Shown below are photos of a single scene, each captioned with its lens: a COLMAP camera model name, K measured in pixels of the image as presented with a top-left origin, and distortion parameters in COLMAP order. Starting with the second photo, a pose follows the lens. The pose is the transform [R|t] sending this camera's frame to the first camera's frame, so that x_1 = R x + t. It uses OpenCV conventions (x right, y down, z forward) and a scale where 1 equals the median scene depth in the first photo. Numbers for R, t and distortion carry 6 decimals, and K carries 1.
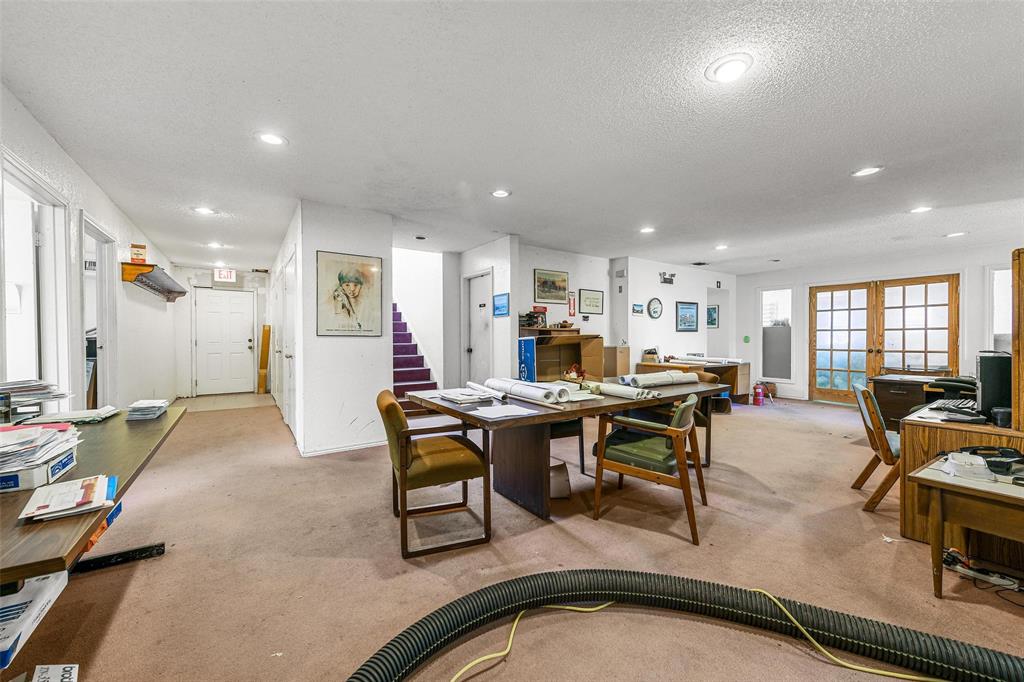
lens RADIAL K [[401.4, 0, 511.9], [0, 401.4, 341.3], [0, 0, 1]] dist [0.000281, 0.000008]
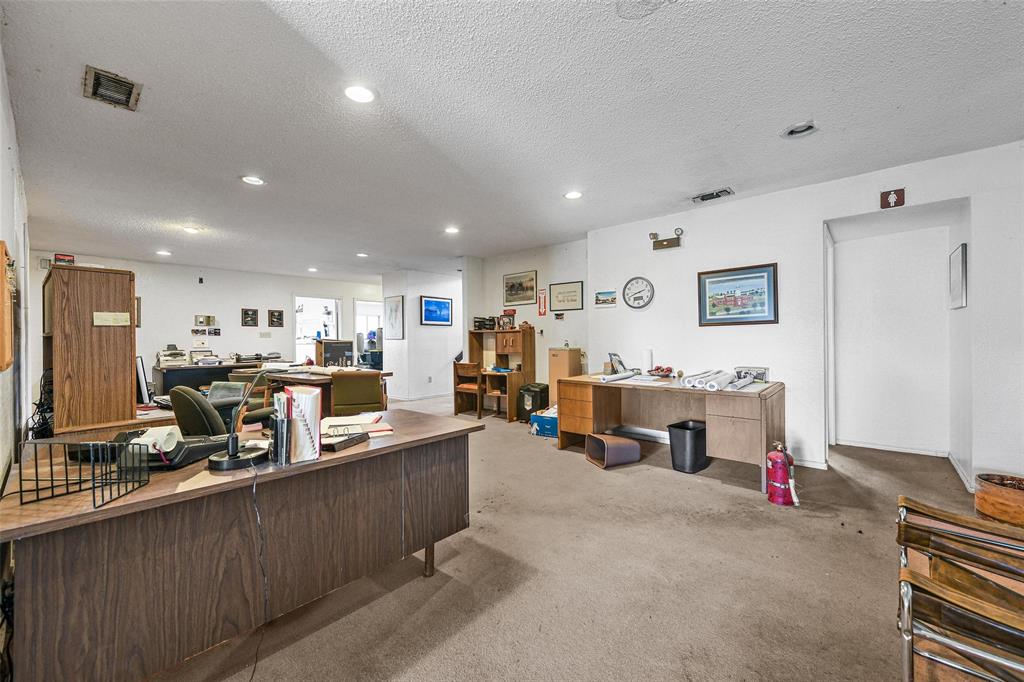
lens RADIAL K [[401.4, 0, 514.9], [0, 401.4, 340.6], [0, 0, 1]] dist [0.000281, 0.000008]
pose [[0.258622, -0.003029, -0.965974, 1.037067], [-0.000882, 0.999994, -0.003372, -0.000571], [0.965978, 0.001724, 0.258618, 0.696311]]
